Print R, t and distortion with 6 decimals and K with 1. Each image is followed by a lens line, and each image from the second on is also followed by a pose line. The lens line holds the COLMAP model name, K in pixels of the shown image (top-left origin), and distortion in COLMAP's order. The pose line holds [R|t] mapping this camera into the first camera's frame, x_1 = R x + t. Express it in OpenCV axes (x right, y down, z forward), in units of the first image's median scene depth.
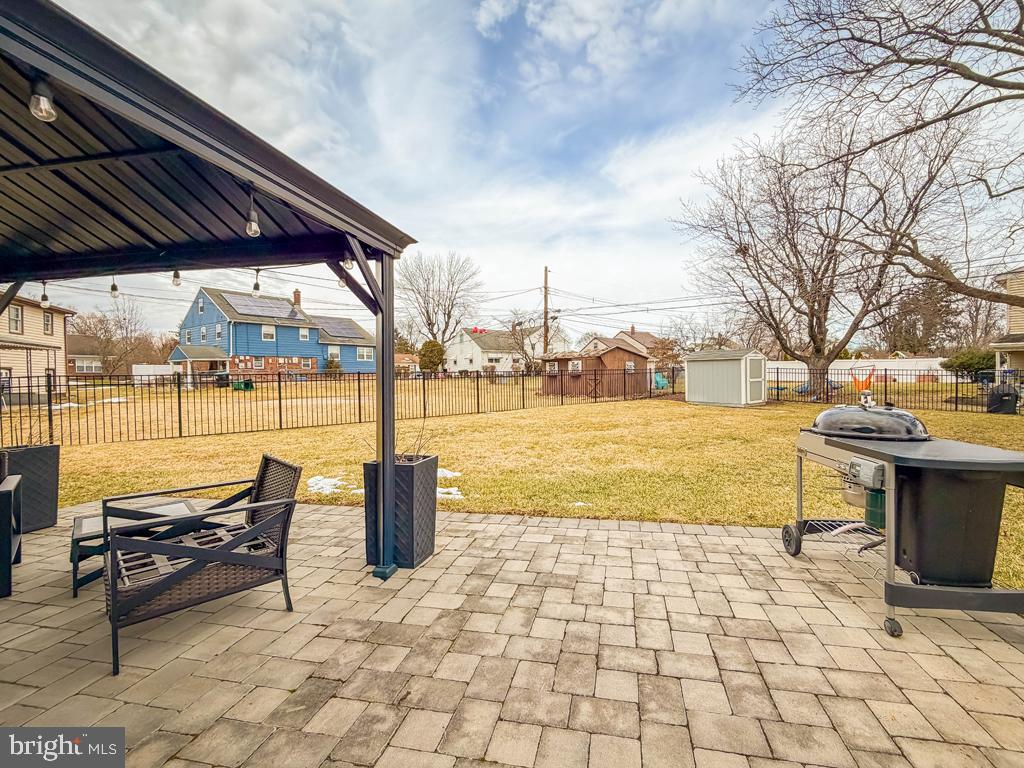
lens RADIAL K [[428.8, 0, 490.5], [0, 428.8, 383.3], [0, 0, 1]] dist [0.000111, -0.000106]
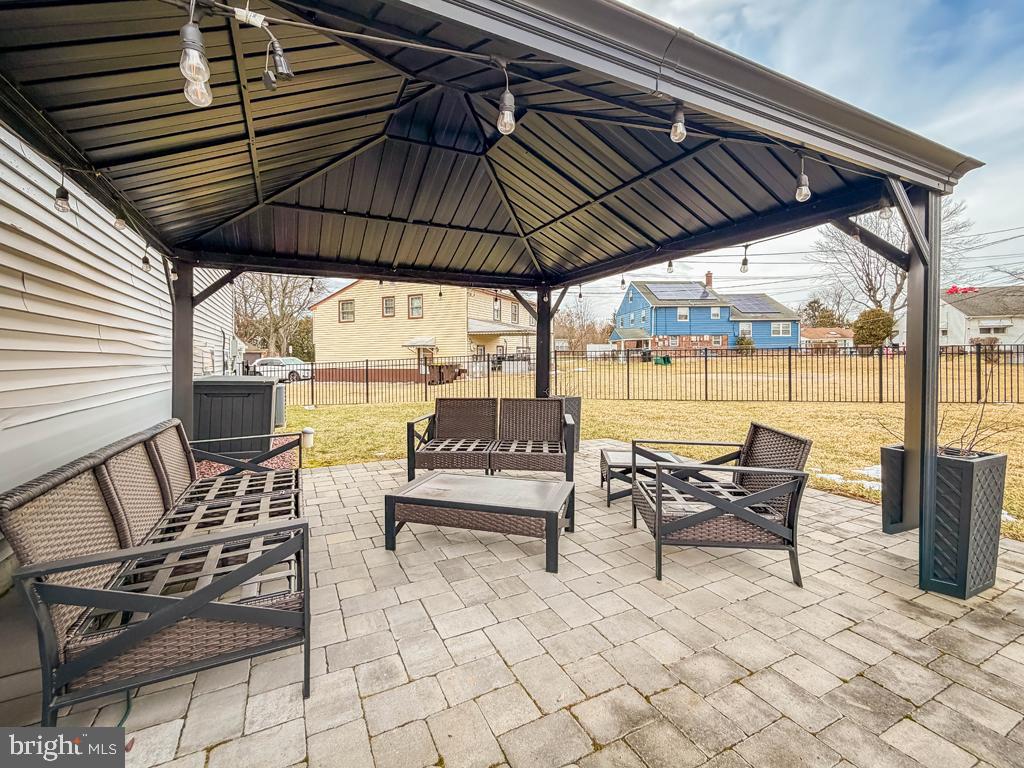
lens RADIAL K [[392.4, 0, 515.1], [0, 392.4, 364.1], [0, 0, 1]] dist [-0.000727, -0.000004]
pose [[0.661700, 0.020806, -0.749480, -0.167456], [-0.013575, 0.999783, 0.015770, 0.015152], [0.749646, -0.000261, 0.661839, -0.051393]]
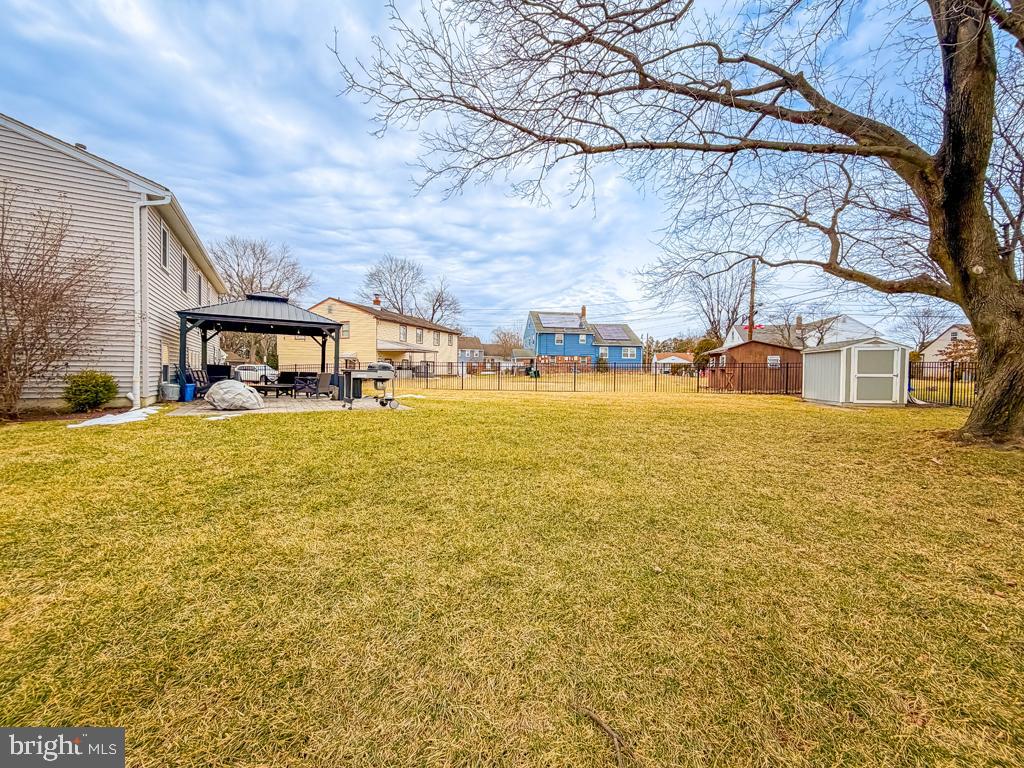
lens RADIAL K [[428.8, 0, 490.5], [0, 428.8, 383.3], [0, 0, 1]] dist [0.000111, -0.000106]
pose [[0.614245, 0.040314, -0.788085, 2.235012], [-0.042778, 0.998927, 0.017757, 0.067762], [0.787955, 0.022805, 0.615311, -0.276102]]
